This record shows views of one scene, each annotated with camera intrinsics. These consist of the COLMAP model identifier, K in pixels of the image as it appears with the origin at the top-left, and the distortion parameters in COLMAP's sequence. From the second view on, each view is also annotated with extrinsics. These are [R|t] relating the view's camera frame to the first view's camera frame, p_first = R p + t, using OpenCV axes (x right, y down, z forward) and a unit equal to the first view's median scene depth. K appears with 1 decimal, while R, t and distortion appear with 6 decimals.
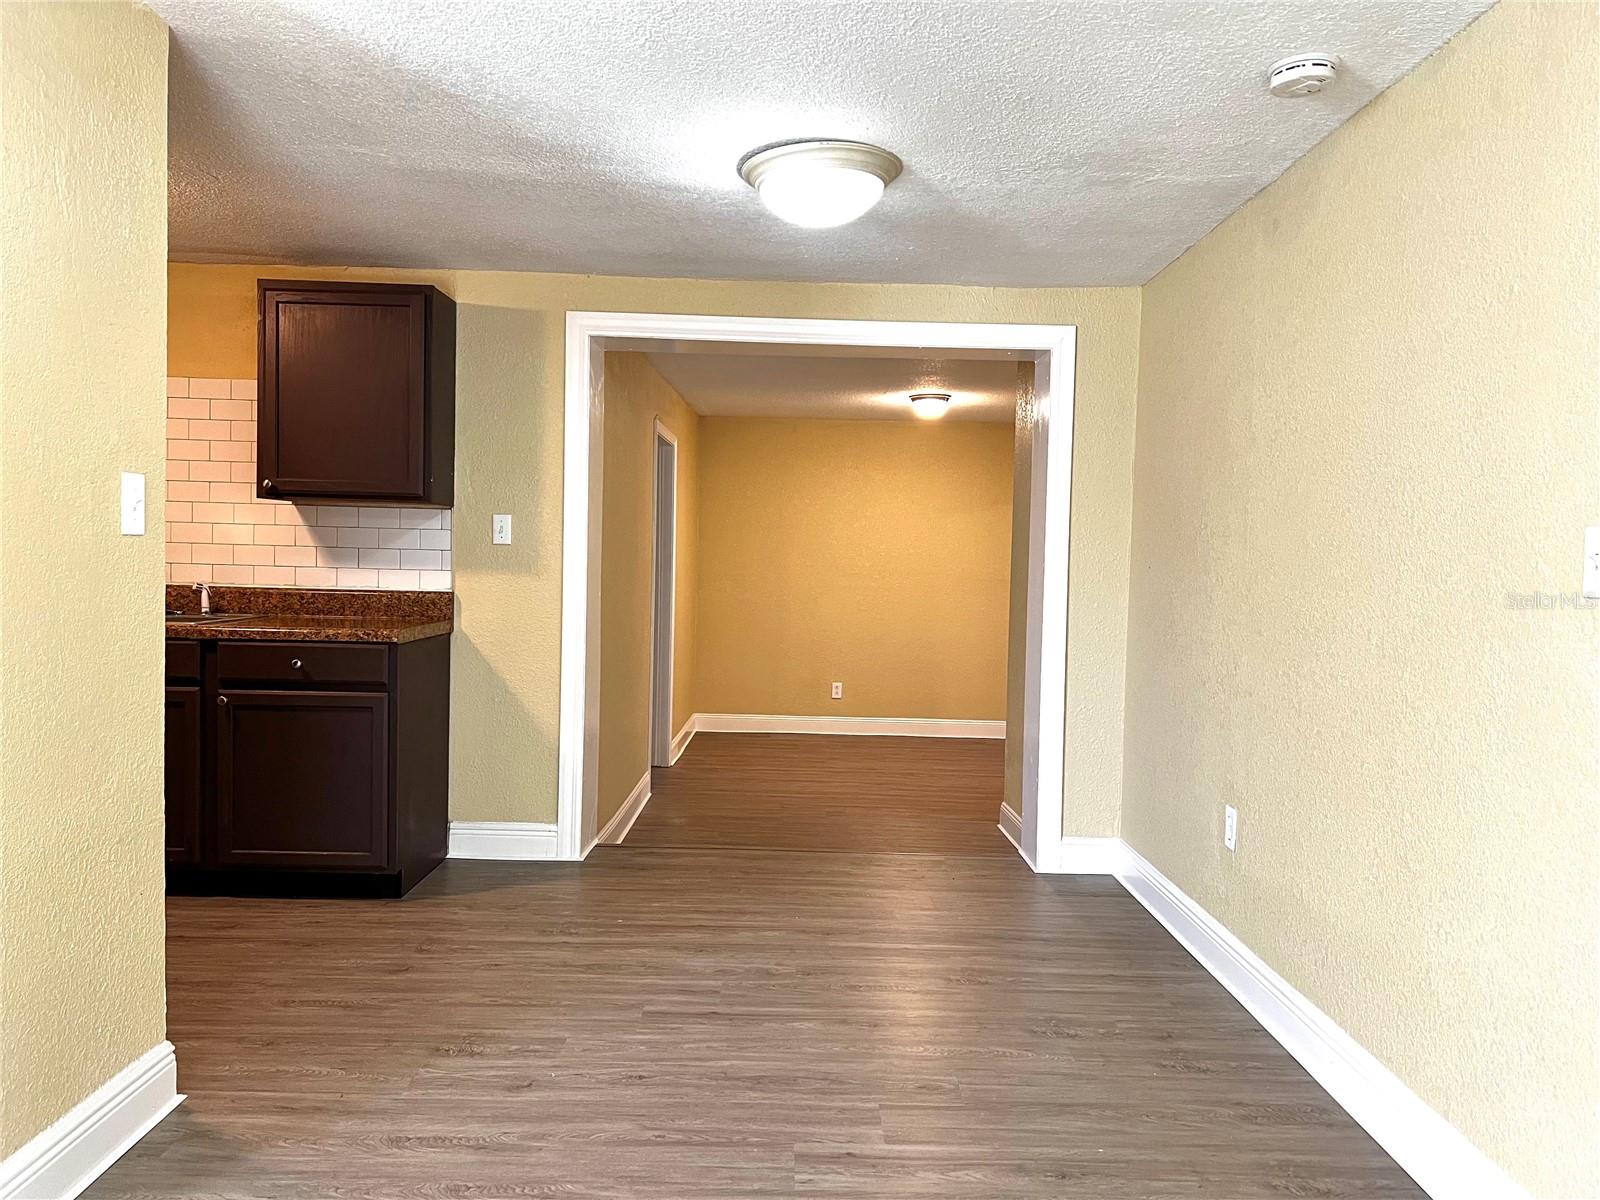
lens RADIAL K [[1202.8, 0, 808.5], [0, 1202.8, 588.9], [0, 0, 1]] dist [0.051827, -0.052736]
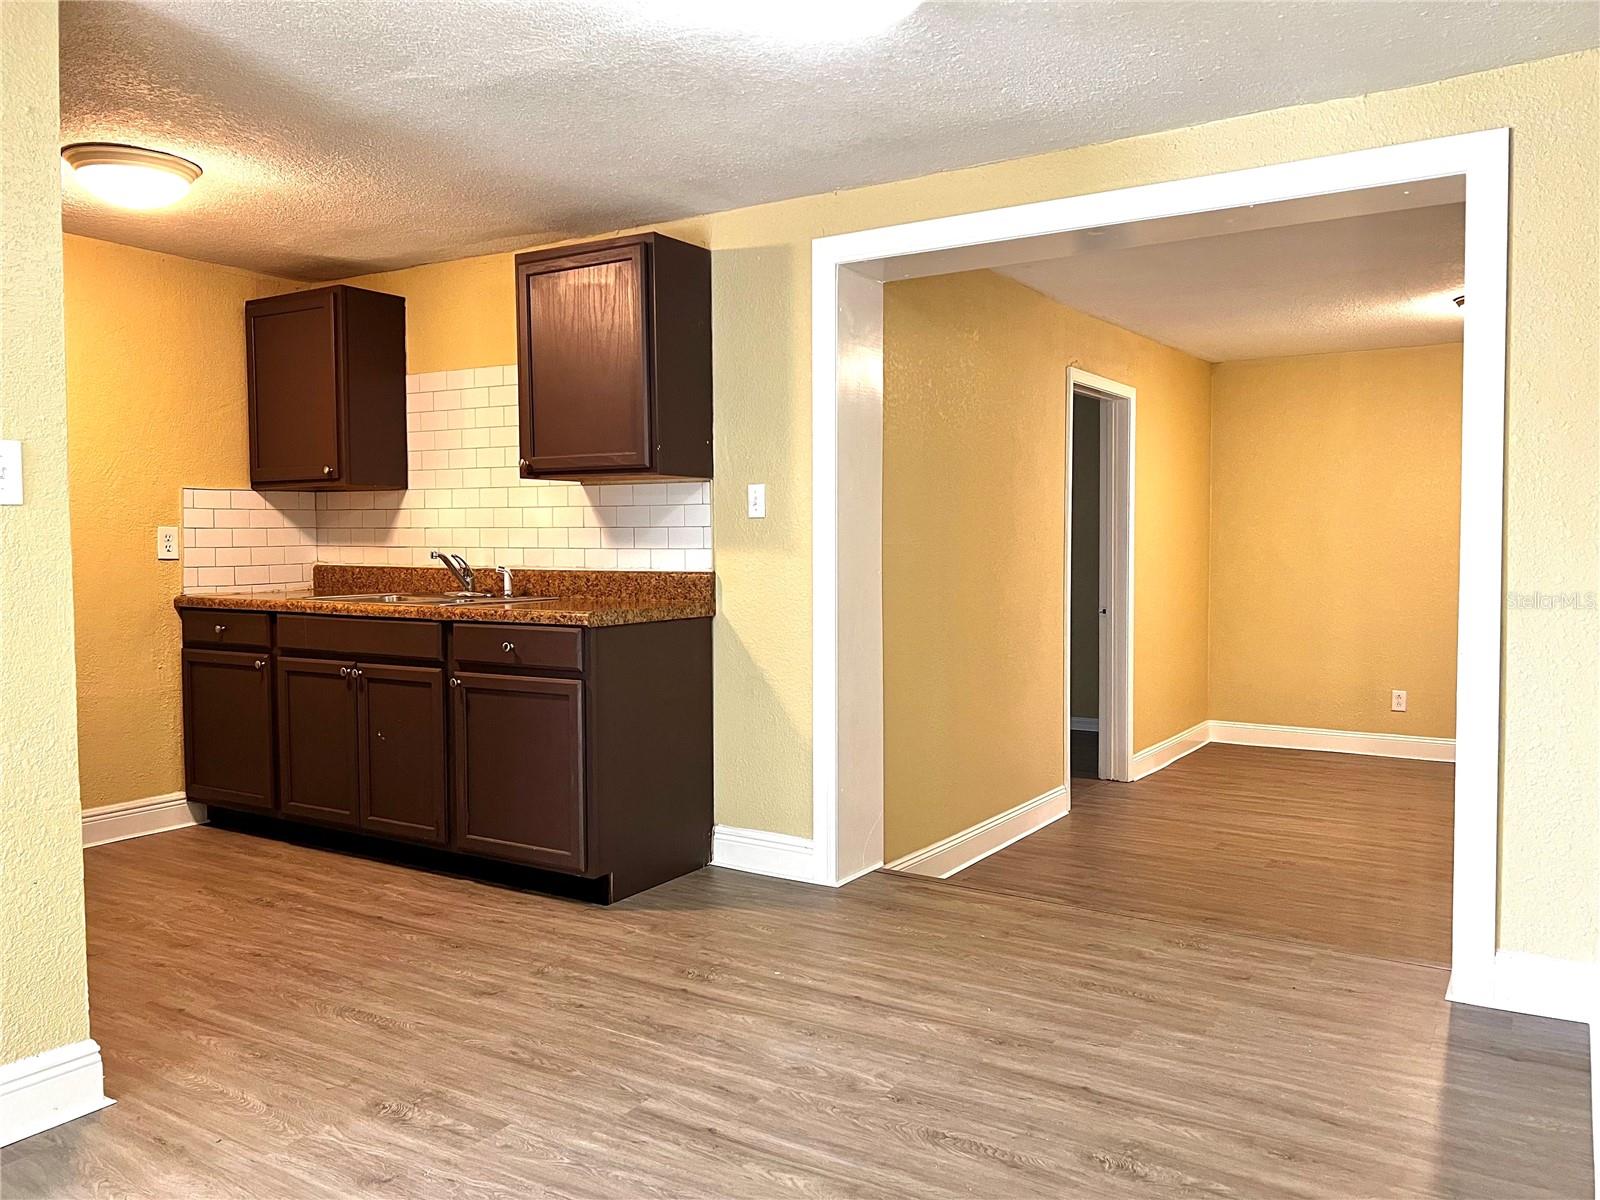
lens RADIAL K [[1202.8, 0, 808.5], [0, 1202.8, 588.9], [0, 0, 1]] dist [0.051827, -0.052736]
pose [[0.842136, -0.005590, -0.539236, 0.273034], [0.009246, 0.999949, 0.004073, 0.013078], [0.539186, -0.008416, 0.842145, 0.302695]]
